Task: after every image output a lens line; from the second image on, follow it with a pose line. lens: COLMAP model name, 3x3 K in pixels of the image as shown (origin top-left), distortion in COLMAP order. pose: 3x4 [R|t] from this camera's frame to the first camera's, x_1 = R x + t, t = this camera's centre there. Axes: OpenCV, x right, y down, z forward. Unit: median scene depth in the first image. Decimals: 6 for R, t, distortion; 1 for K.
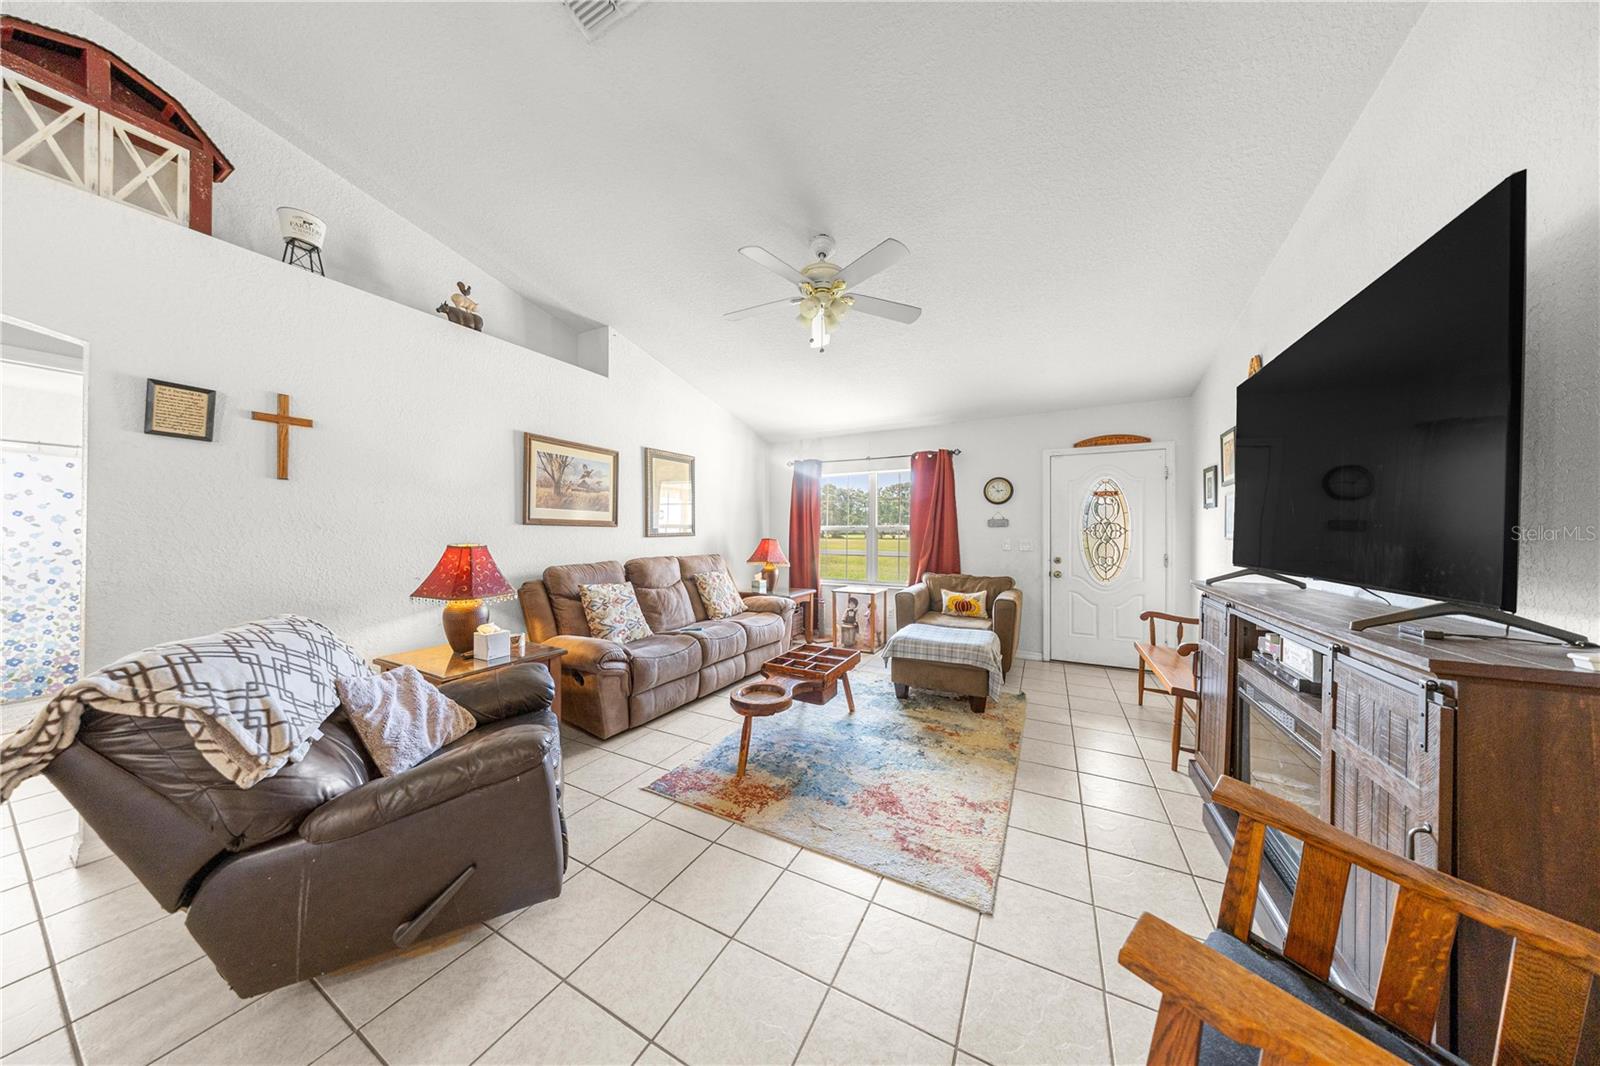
lens RADIAL K [[460.3, 0, 804.8], [0, 460.3, 537.5], [0, 0, 1]] dist [-0.001708, 0.000052]
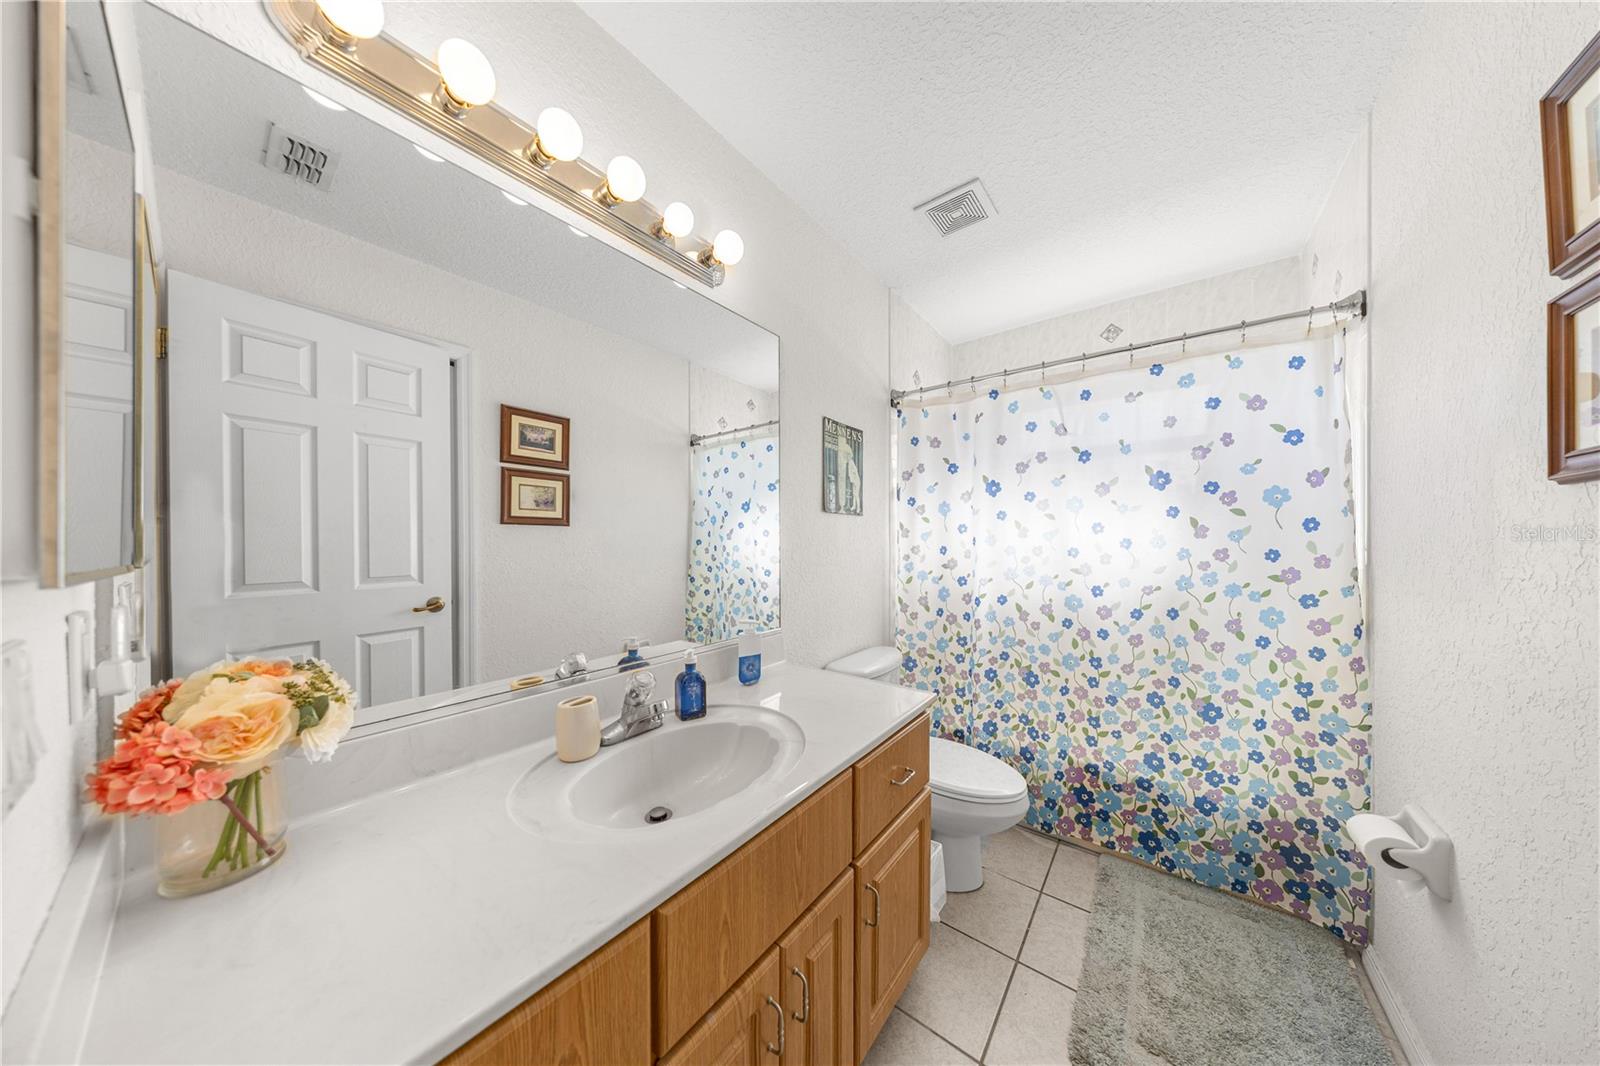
lens RADIAL K [[460.3, 0, 806.7], [0, 460.3, 541.2], [0, 0, 1]] dist [-0.001708, 0.000052]
pose [[-0.159549, -0.004795, -0.987178, -1.148181], [-0.003601, 0.999984, -0.004275, 0.004693], [0.987184, 0.002872, -0.159563, 0.644815]]
